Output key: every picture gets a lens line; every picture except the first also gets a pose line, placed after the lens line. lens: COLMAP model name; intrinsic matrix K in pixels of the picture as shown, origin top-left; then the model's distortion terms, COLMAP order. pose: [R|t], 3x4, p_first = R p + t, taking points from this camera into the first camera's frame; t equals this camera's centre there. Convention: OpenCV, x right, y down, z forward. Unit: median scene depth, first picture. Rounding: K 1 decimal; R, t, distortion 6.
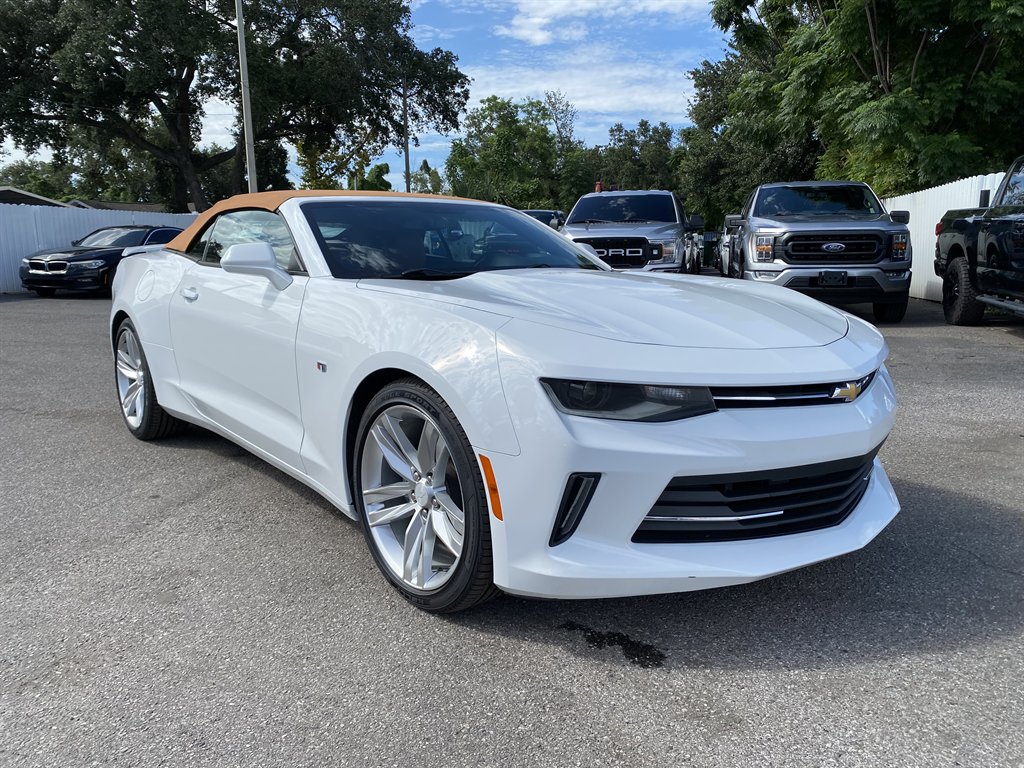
lens RADIAL K [[780.7, 0, 509.7], [0, 780.7, 393.5], [0, 0, 1]] dist [0.016079, -0.006130]
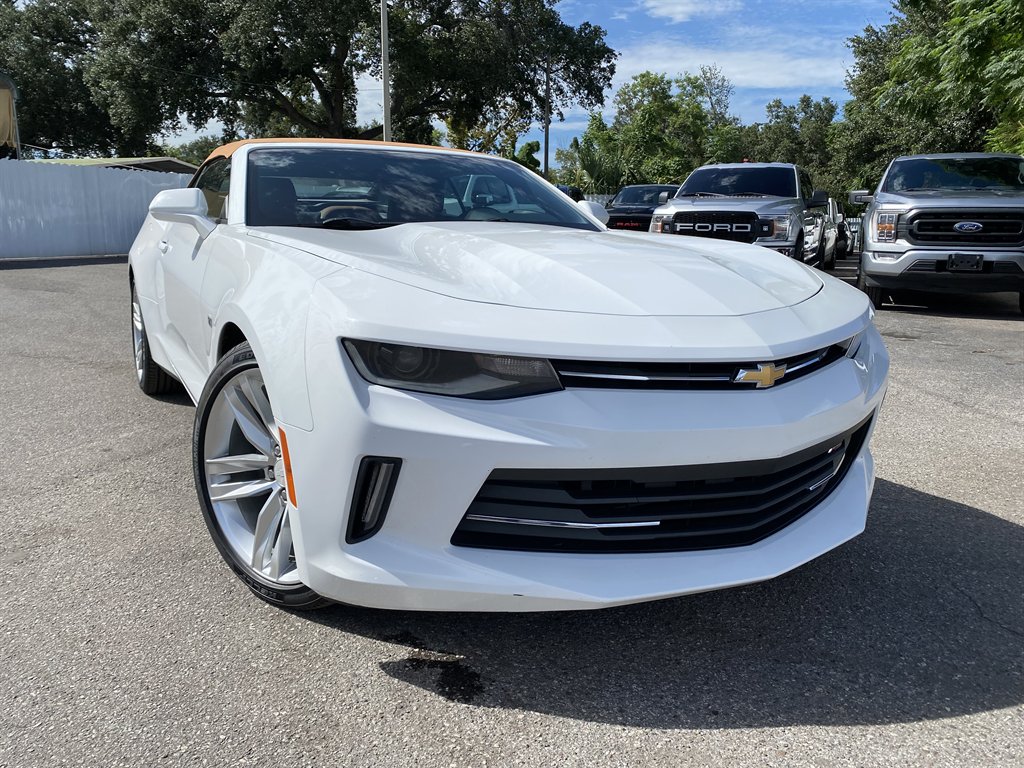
lens RADIAL K [[781.1, 0, 514.1], [0, 781.1, 377.0], [0, 0, 1]] dist [0.019825, -0.018108]
pose [[0.982690, 0.057885, -0.175981, 0.088875], [-0.056873, 0.998323, 0.010789, 0.000559], [0.176310, -0.000593, 0.984335, 0.052470]]
